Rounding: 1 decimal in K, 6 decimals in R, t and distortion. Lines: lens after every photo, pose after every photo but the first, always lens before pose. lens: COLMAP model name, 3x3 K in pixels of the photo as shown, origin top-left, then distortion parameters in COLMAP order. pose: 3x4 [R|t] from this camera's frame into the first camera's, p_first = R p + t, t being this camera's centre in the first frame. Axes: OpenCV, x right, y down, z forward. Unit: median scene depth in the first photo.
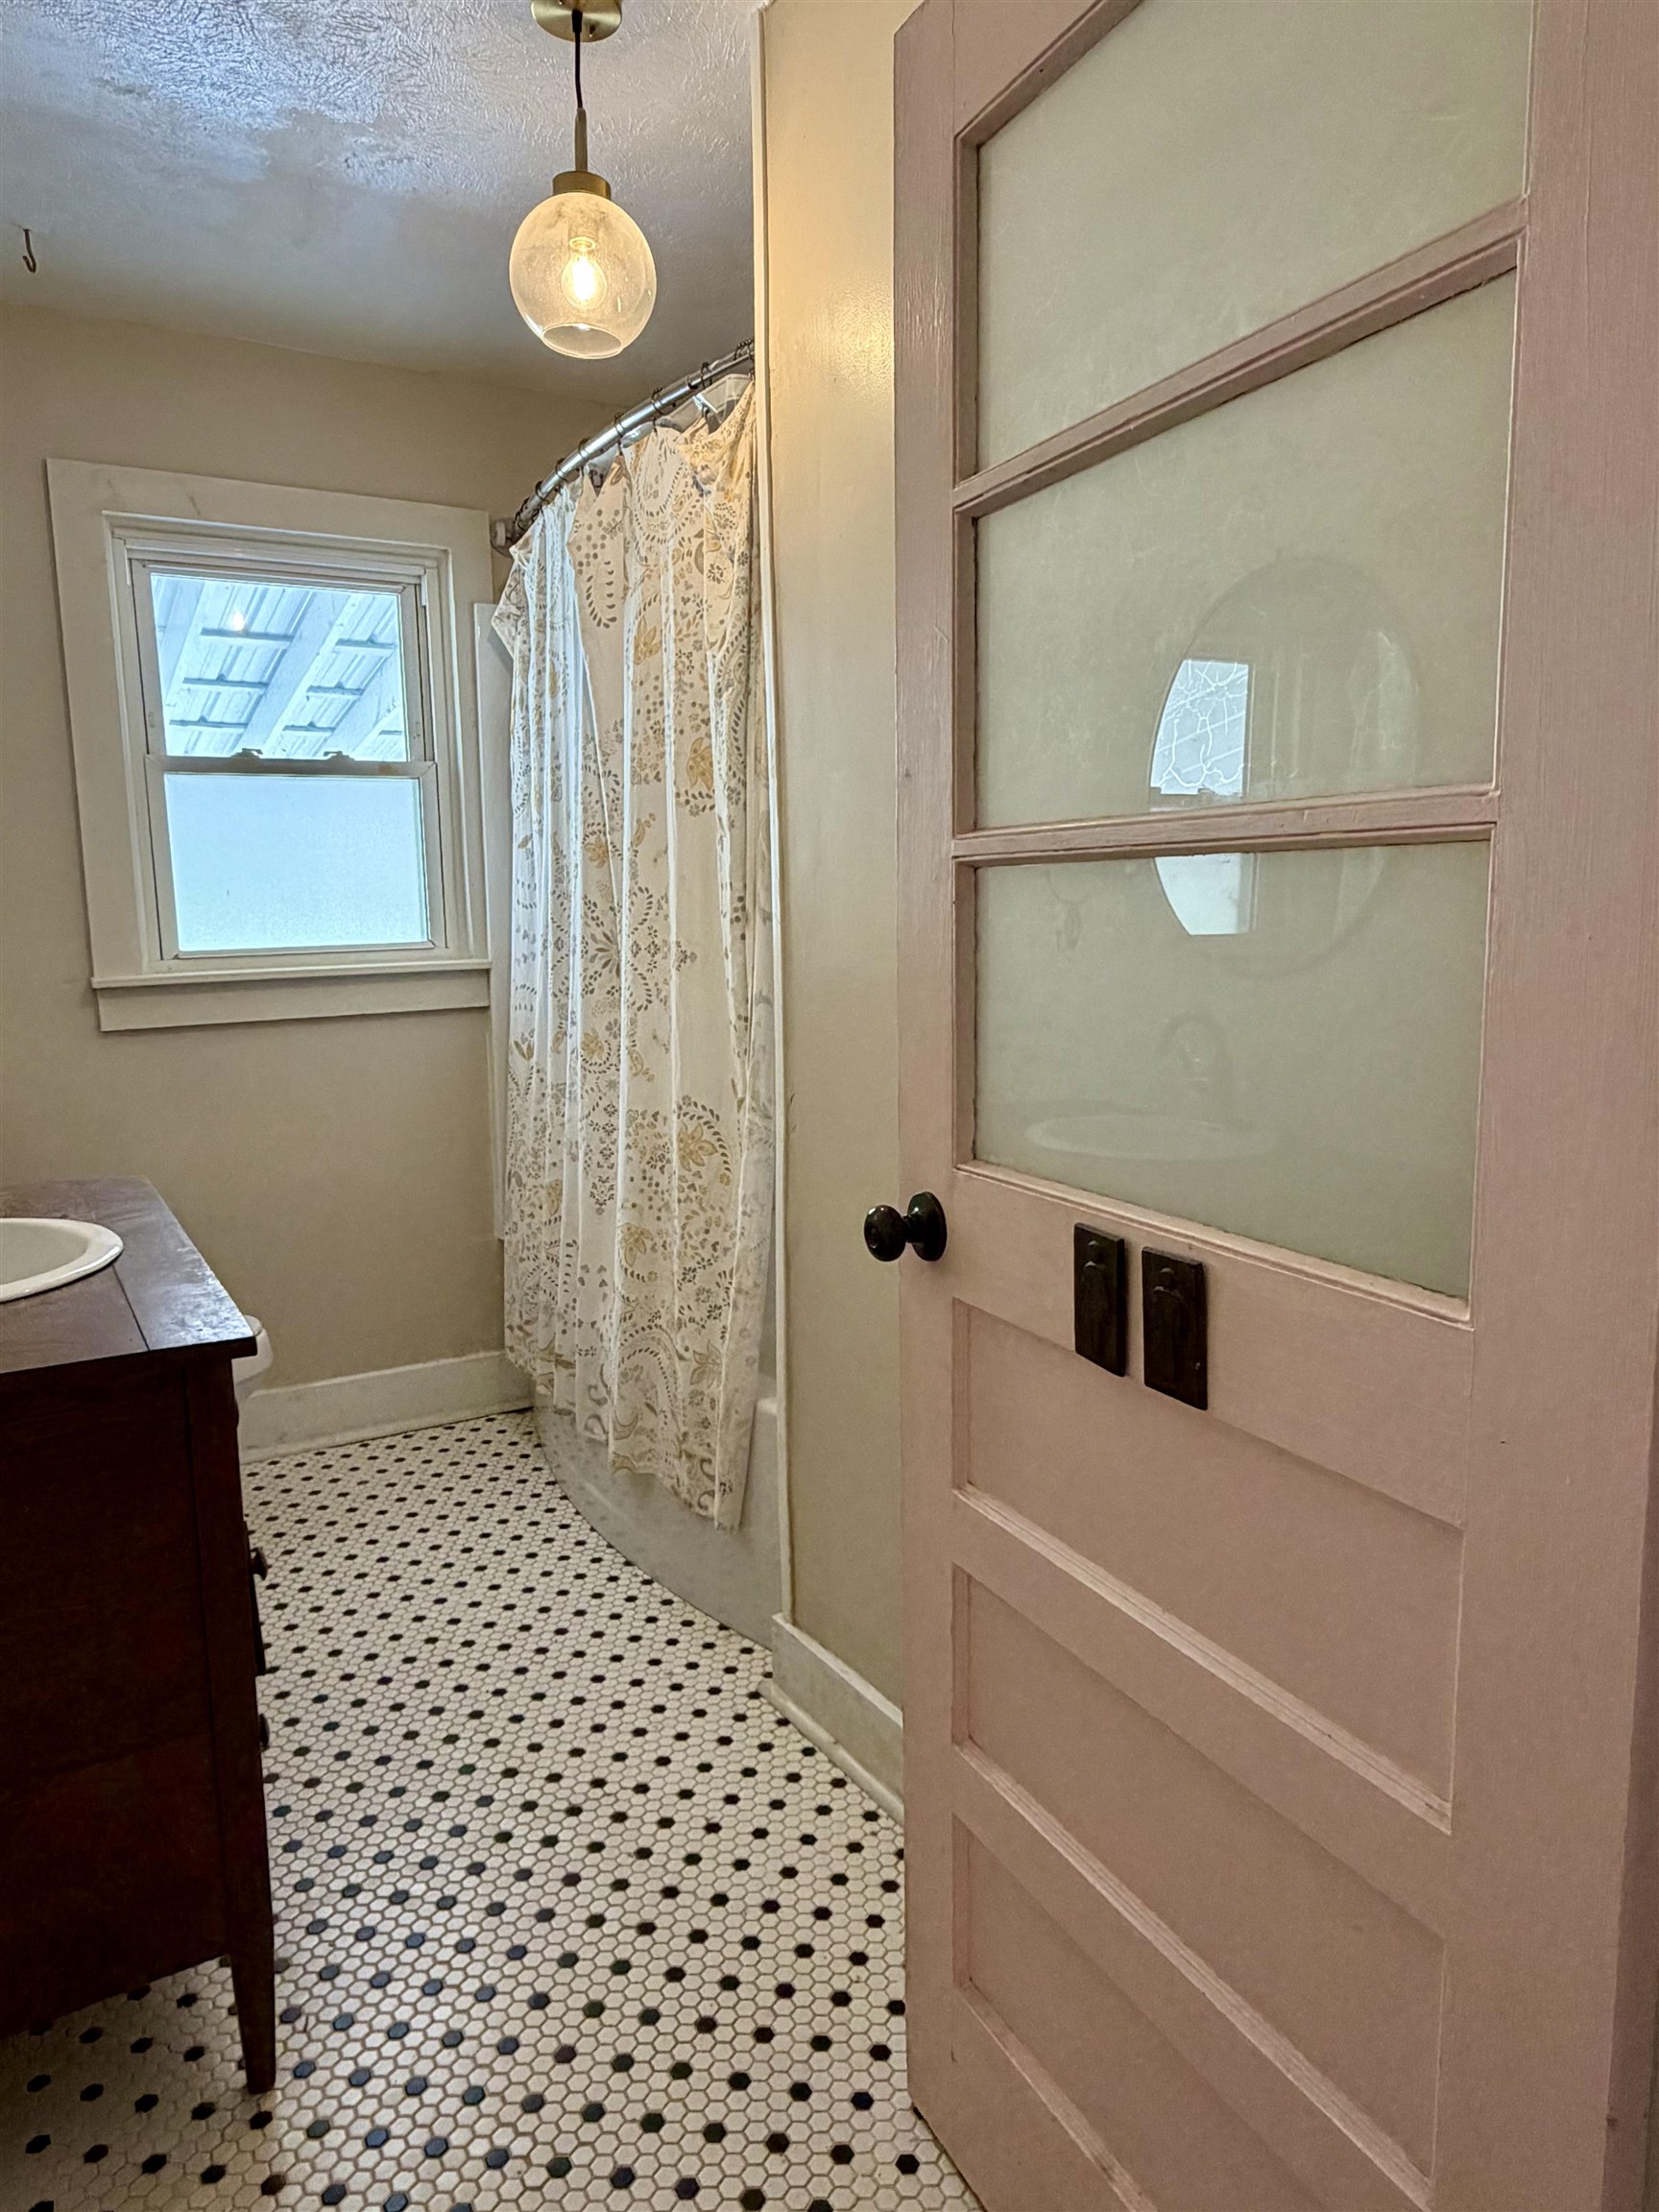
lens RADIAL K [[1382.6, 0, 845.3], [0, 1382.6, 1091.3], [0, 0, 1]] dist [-0.017379, -0.000100]
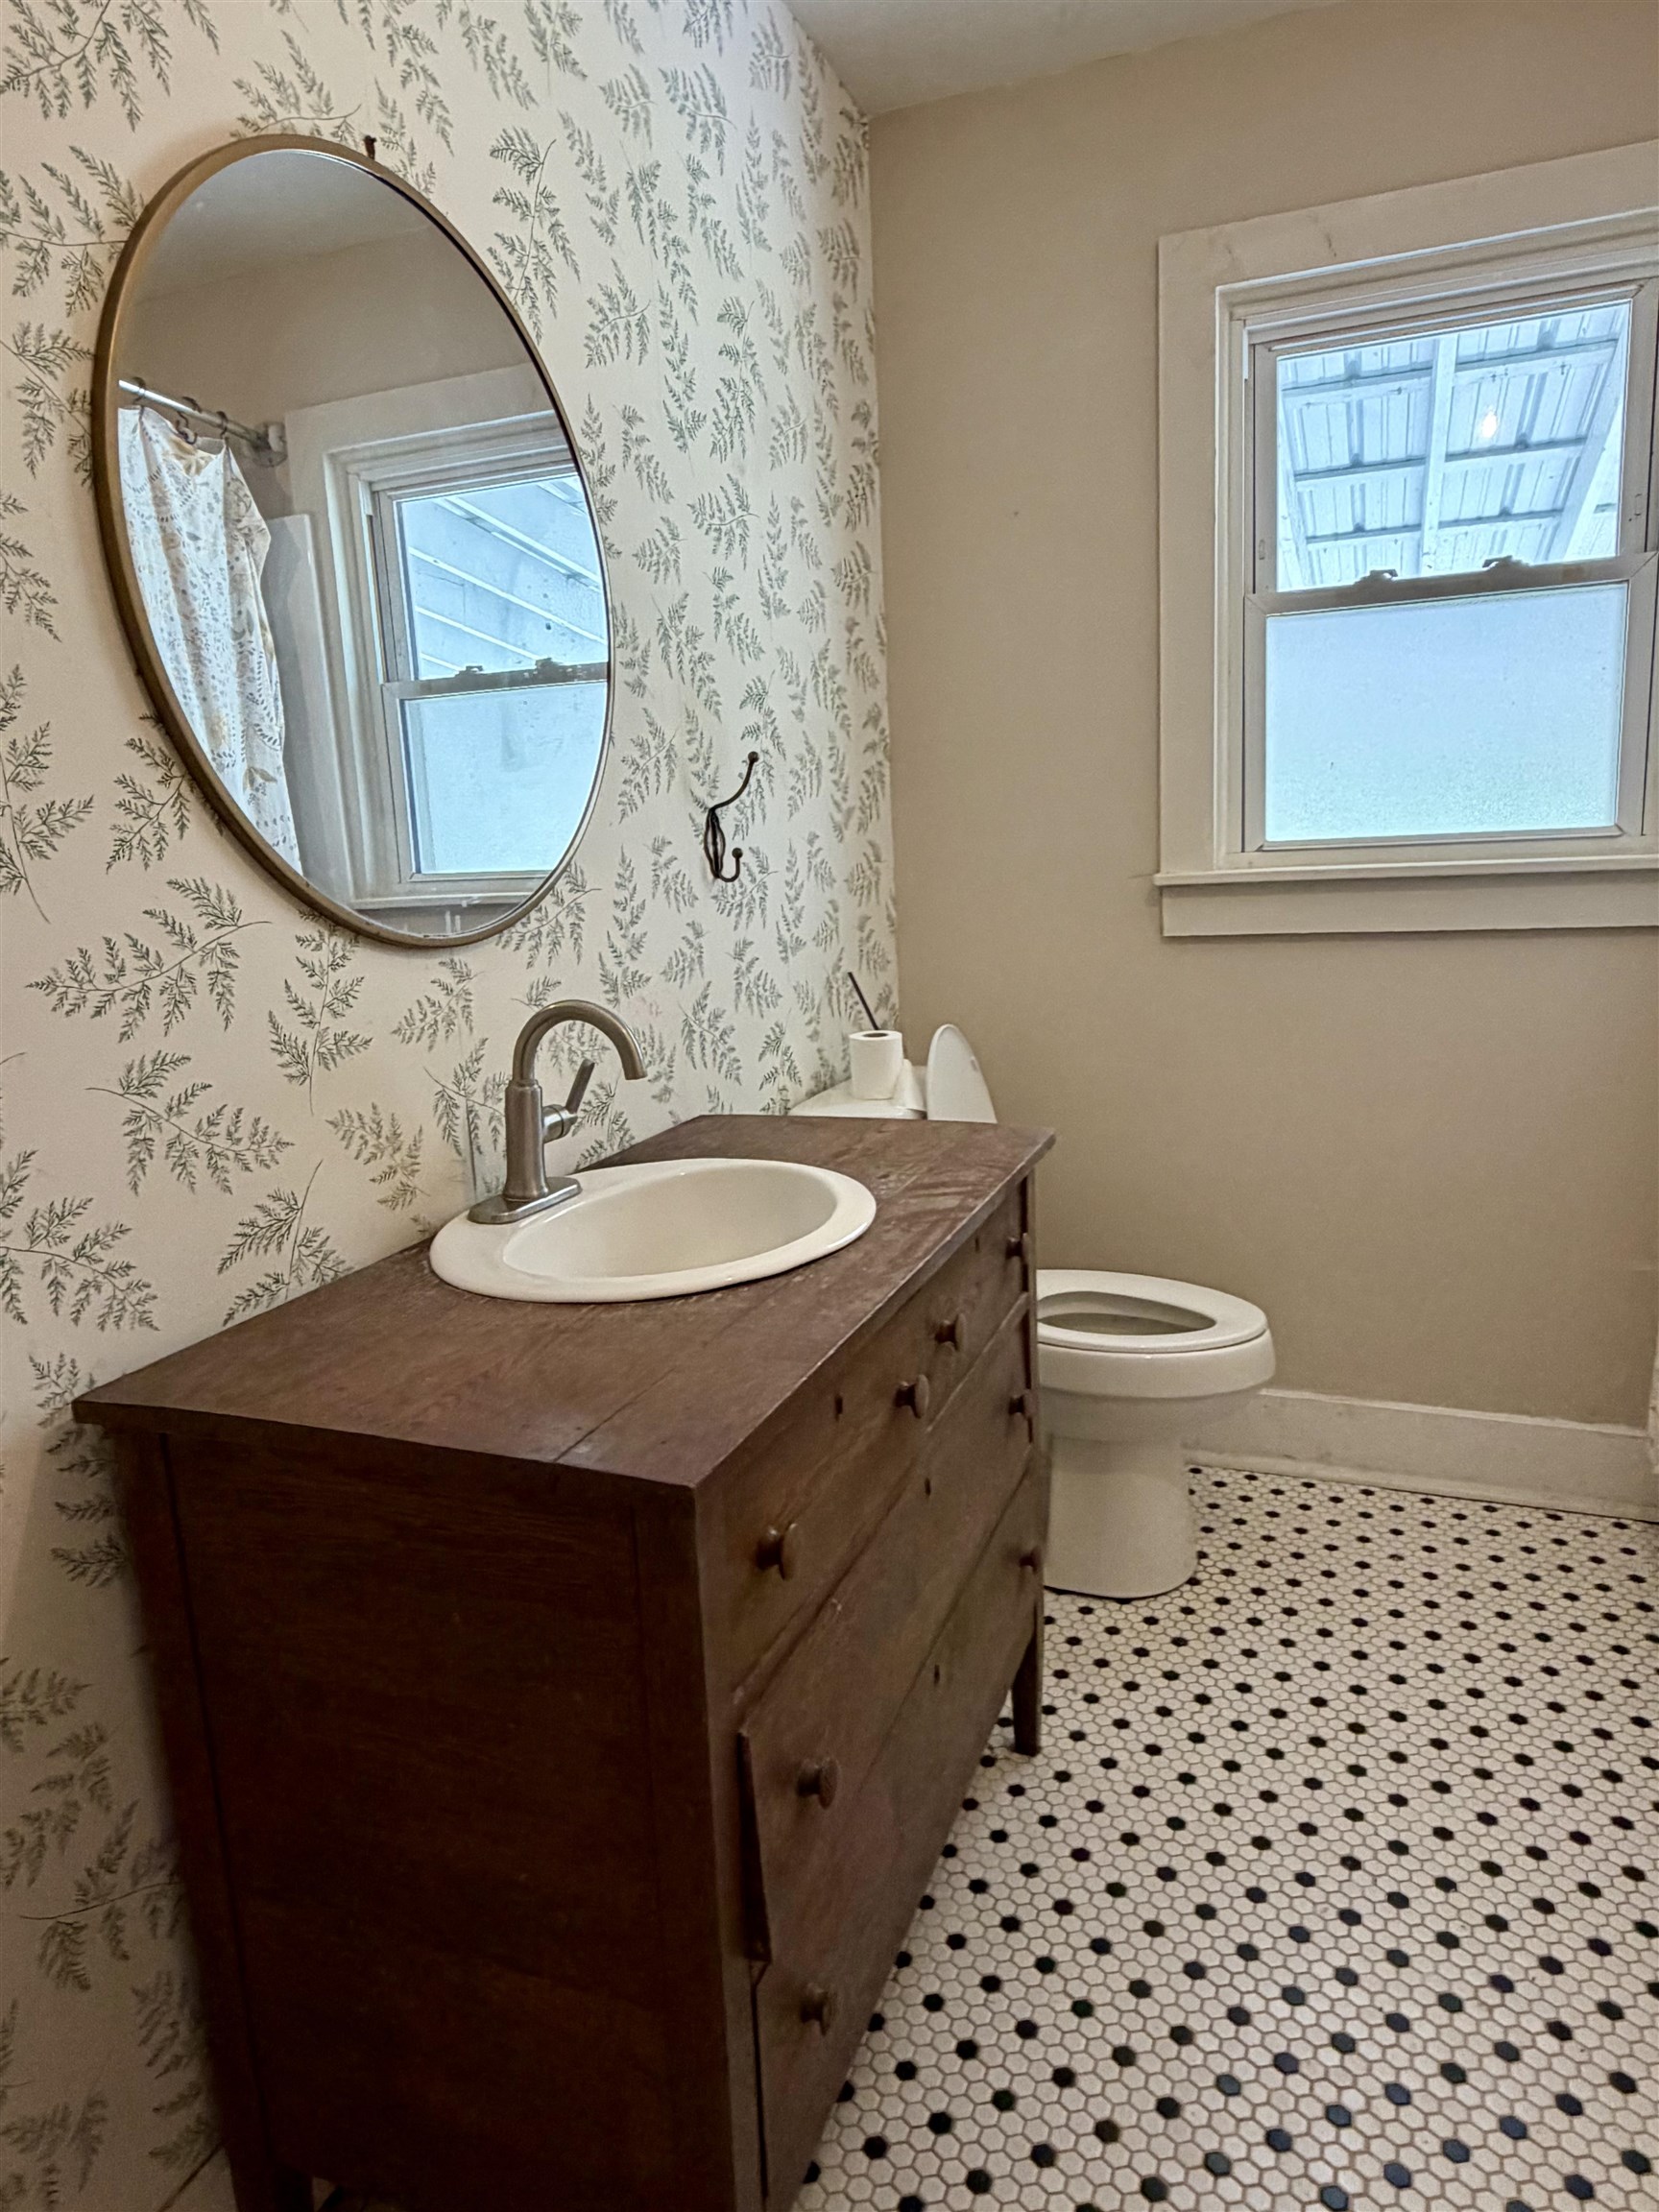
lens RADIAL K [[1382.6, 0, 823.5], [0, 1382.6, 1091.7], [0, 0, 1]] dist [-0.017379, -0.000100]
pose [[0.594305, 0.140842, -0.791811, 0.028458], [-0.077757, 0.989996, 0.117732, -0.039843], [0.800472, -0.008400, 0.599311, 0.388670]]
